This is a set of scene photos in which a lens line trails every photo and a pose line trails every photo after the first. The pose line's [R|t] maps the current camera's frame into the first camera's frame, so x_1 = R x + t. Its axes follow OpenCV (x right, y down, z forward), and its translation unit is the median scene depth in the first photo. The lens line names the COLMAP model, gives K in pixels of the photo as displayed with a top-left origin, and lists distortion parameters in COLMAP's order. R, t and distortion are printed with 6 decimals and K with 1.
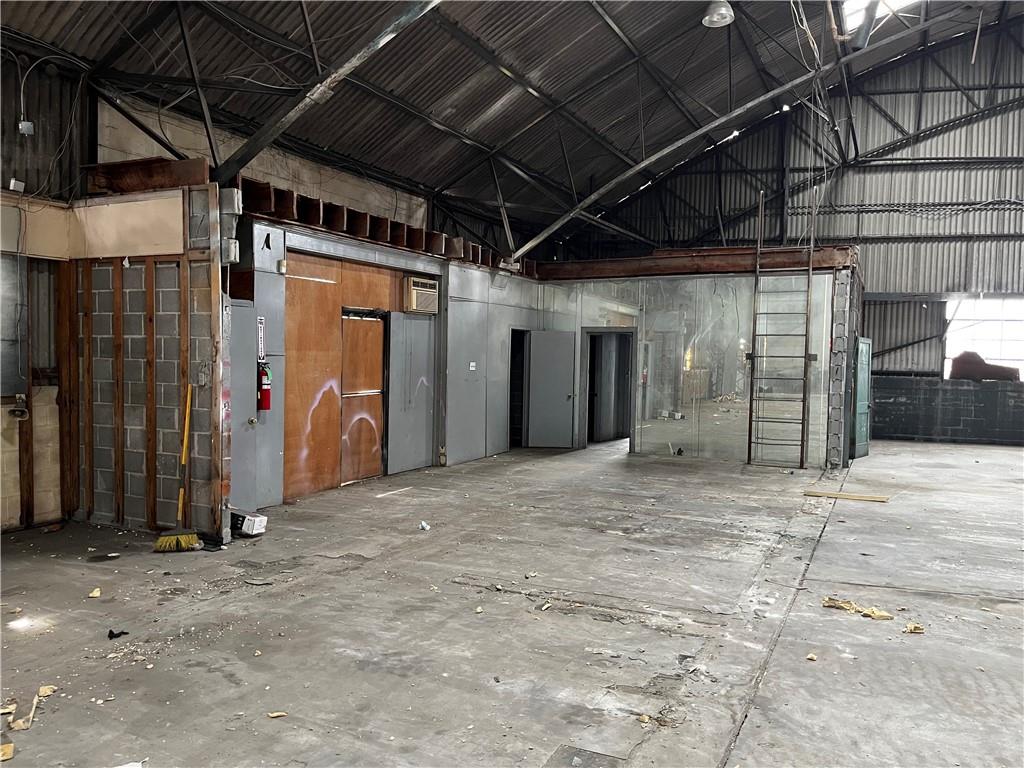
lens RADIAL K [[775.0, 0, 512.0], [0, 775.0, 384.0], [0, 0, 1]] dist [0.080967, -0.119520]
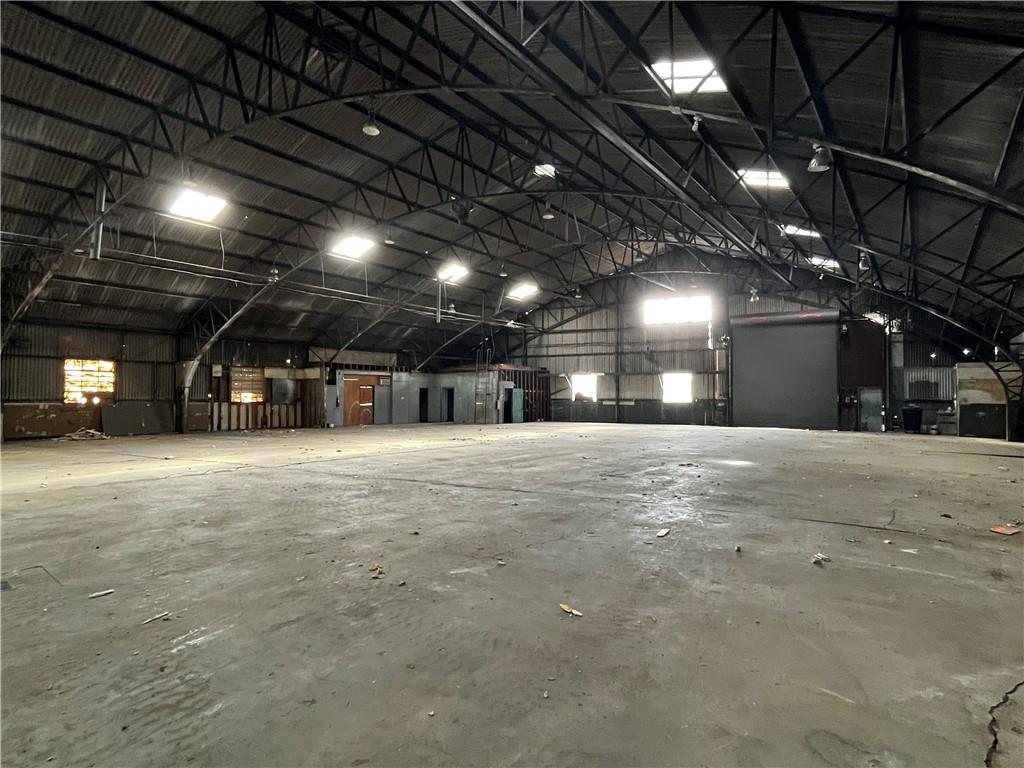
lens RADIAL K [[537.1, 0, 512.0], [0, 537.1, 384.0], [0, 0, 1]] dist [-0.000084, 0.000058]
pose [[0.981791, -0.021558, -0.188739, 0.946710], [0.009305, 0.997805, -0.065568, 0.082104], [0.189738, 0.062617, 0.979836, -1.441292]]
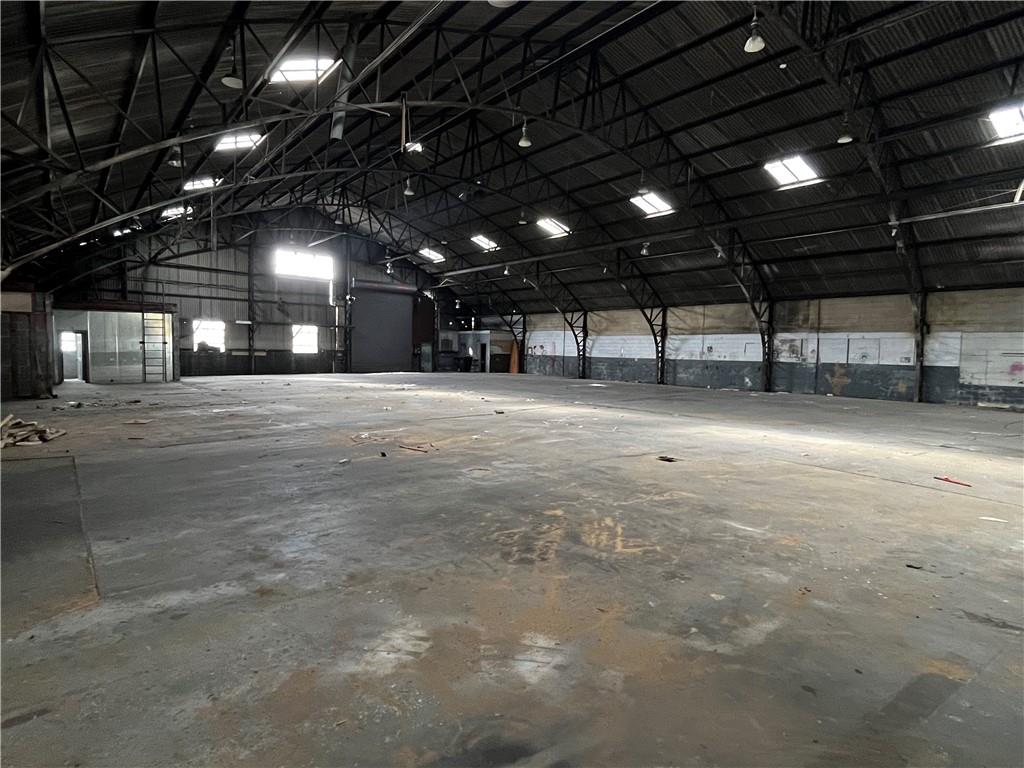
lens RADIAL K [[597.4, 0, 512.0], [0, 597.4, 384.0], [0, 0, 1]] dist [-0.004388, -0.000708]
pose [[0.441323, -0.062696, 0.895155, -0.987985], [0.030937, 0.998026, 0.054649, 0.033776], [-0.896815, 0.003576, 0.442392, -1.056272]]
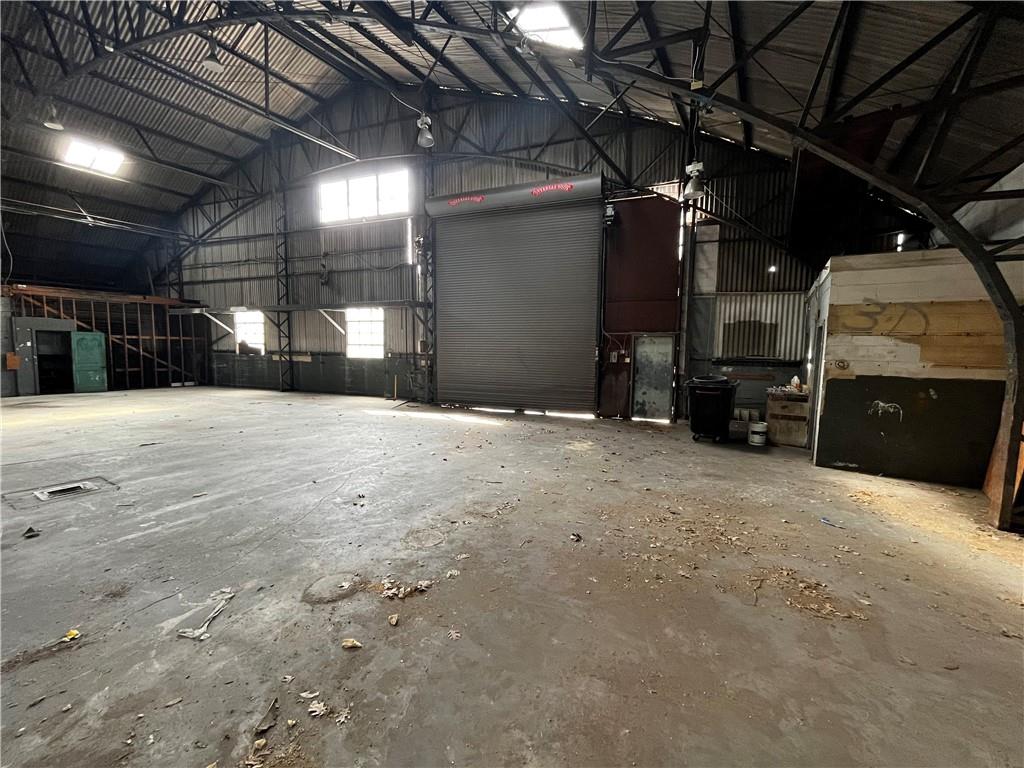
lens RADIAL K [[415.0, 0, 512.0], [0, 415.0, 384.0], [0, 0, 1]] dist [-0.004407, 0.000249]
pose [[0.995708, -0.000906, -0.092543, 1.741850], [0.005293, 0.998873, 0.047161, 0.029776], [0.092396, -0.047449, 0.994591, 0.068578]]
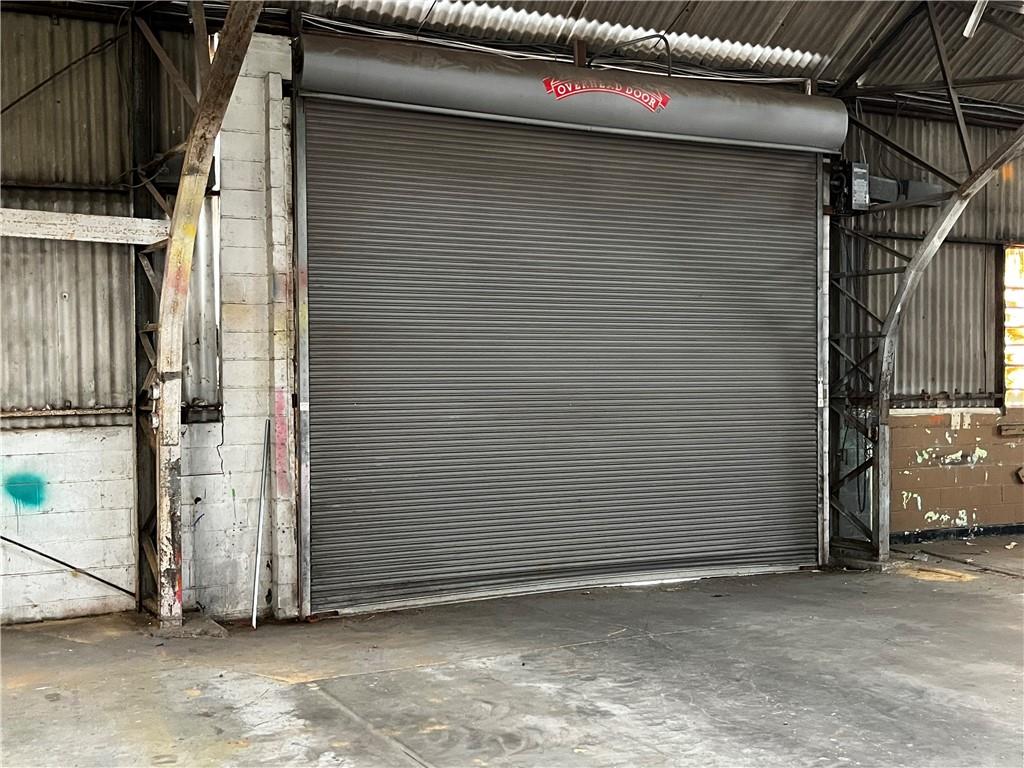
lens RADIAL K [[1061.8, 0, 512.0], [0, 1061.8, 384.0], [0, 0, 1]] dist [0.010697, 0.013401]
pose [[0.763087, -0.023366, -0.645873, -0.429612], [-0.003763, 0.999169, -0.040593, 0.038358], [0.646285, 0.033407, 0.762365, -1.040269]]
